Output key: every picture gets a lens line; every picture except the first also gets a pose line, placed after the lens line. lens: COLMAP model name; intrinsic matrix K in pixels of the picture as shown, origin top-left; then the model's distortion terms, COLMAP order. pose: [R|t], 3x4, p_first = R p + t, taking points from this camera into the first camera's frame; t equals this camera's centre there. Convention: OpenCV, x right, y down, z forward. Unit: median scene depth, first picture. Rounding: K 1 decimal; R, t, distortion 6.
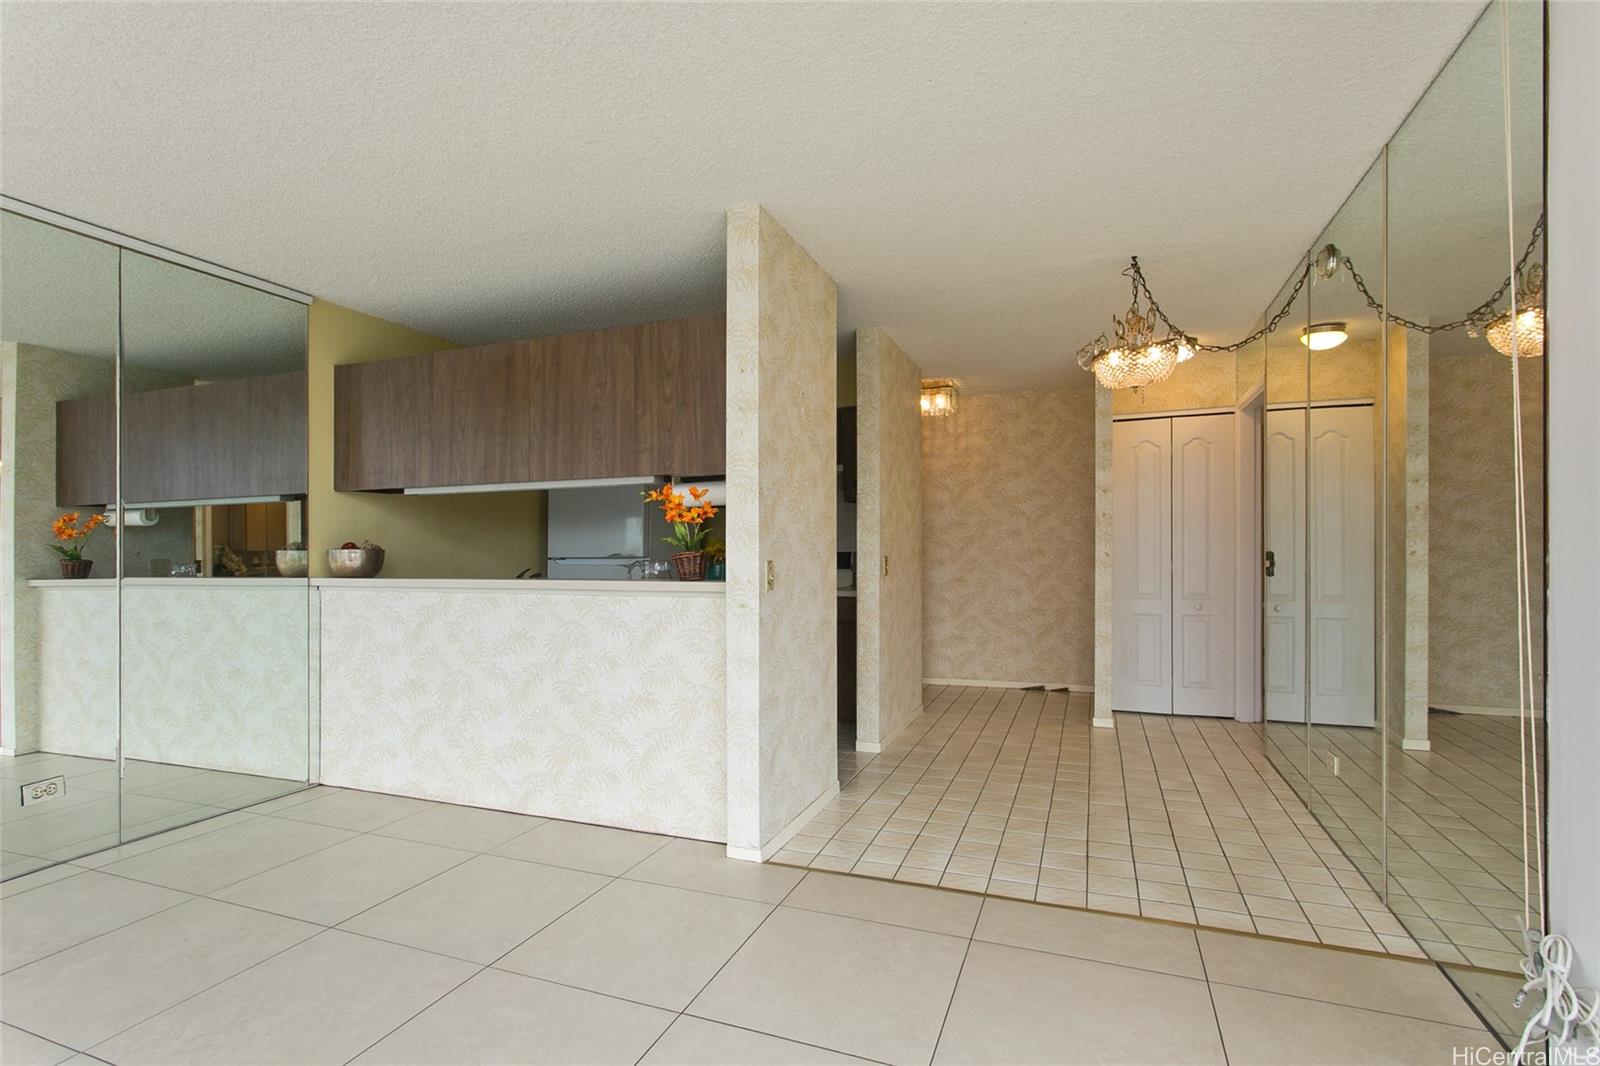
lens RADIAL K [[761.8, 0, 799.8], [0, 761.8, 544.6], [0, 0, 1]] dist [0.005288, 0.000812]
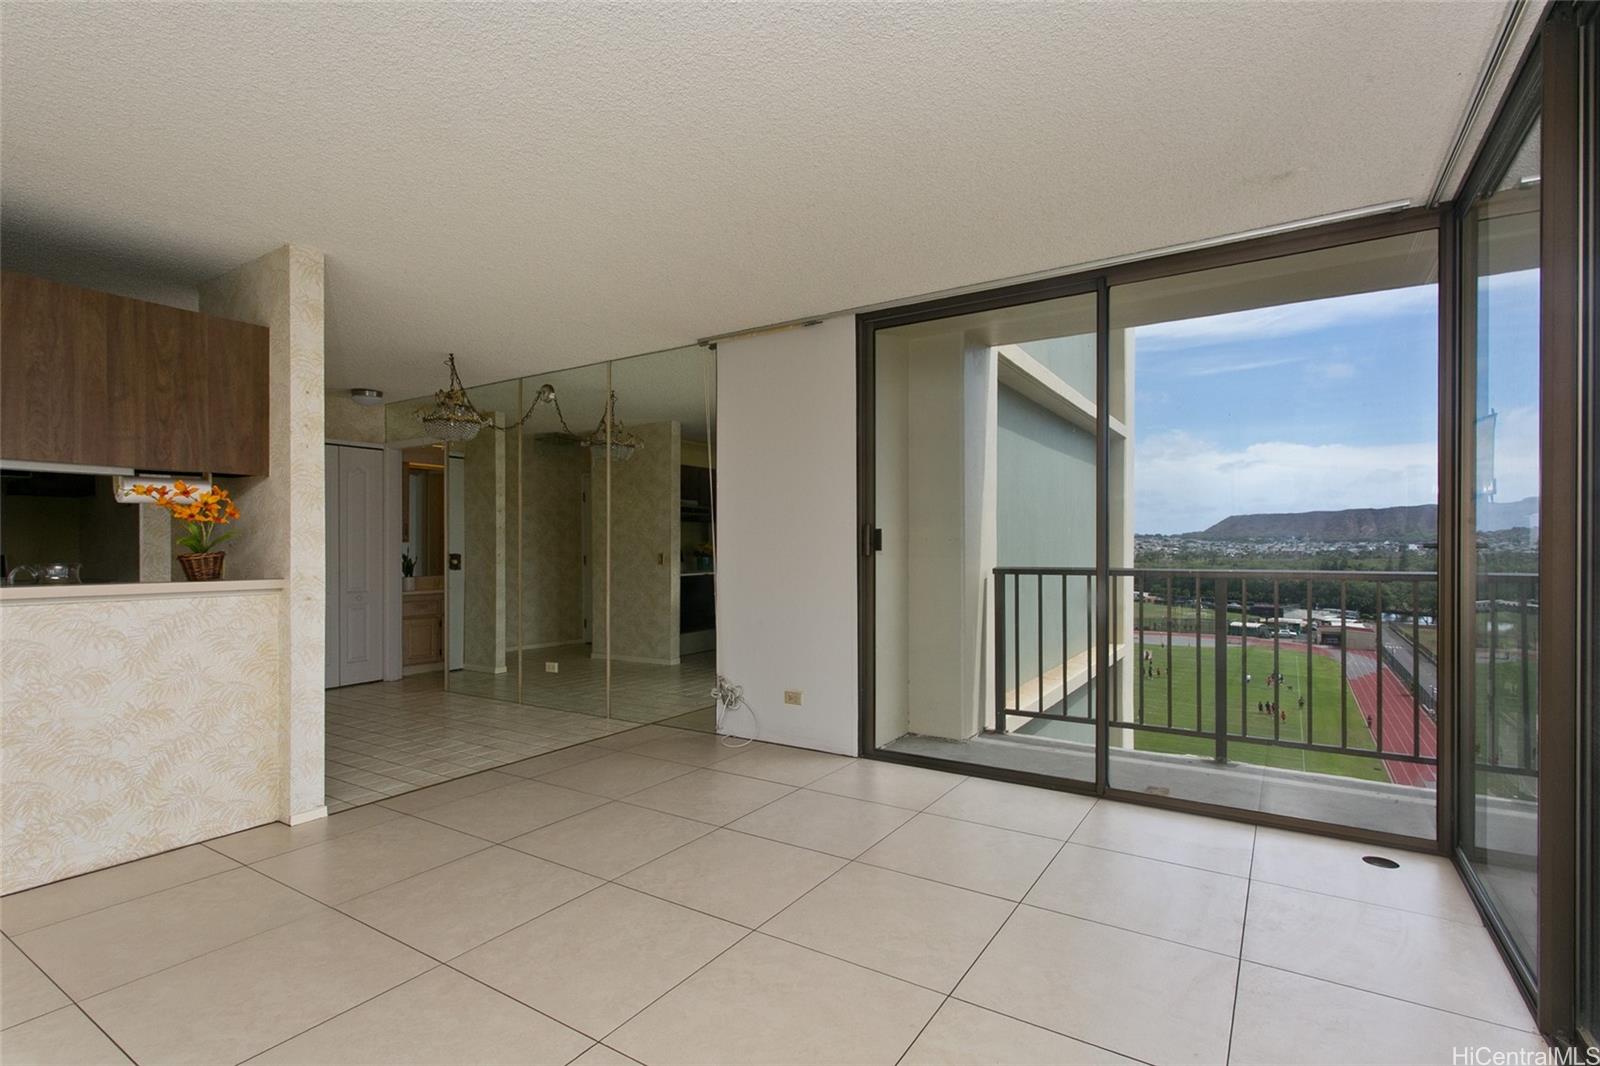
lens RADIAL K [[761.8, 0, 799.8], [0, 761.8, 544.6], [0, 0, 1]] dist [0.005288, 0.000812]
pose [[0.200252, 0.012176, 0.979669, -0.933576], [-0.003156, 0.999926, -0.011783, 0.009150], [-0.979739, -0.000732, 0.200275, 0.045121]]
